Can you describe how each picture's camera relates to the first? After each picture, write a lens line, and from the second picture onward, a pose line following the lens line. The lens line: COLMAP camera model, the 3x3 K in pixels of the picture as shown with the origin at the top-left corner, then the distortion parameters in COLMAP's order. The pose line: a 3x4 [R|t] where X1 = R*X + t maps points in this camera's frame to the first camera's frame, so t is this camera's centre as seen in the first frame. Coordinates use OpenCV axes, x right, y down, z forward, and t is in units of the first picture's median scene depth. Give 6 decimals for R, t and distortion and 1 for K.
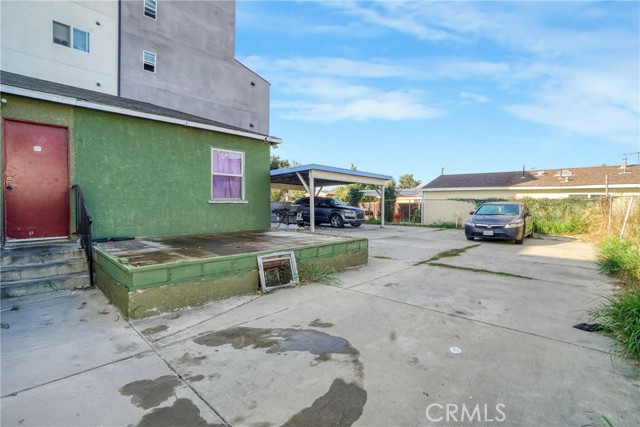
lens RADIAL K [[291.1, 0, 316.9], [0, 291.1, 208.1], [0, 0, 1]] dist [-0.070270, 0.027476]
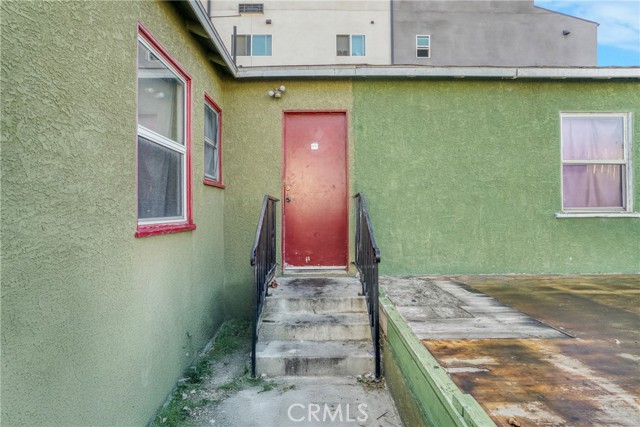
lens RADIAL K [[348.3, 0, 307.5], [0, 348.3, 221.4], [0, 0, 1]] dist [-0.025138, 0.000311]
pose [[0.664474, 0.010656, -0.747235, -0.268362], [-0.006020, 0.999942, 0.008907, -0.016952], [0.747287, -0.001420, 0.664500, 0.309531]]
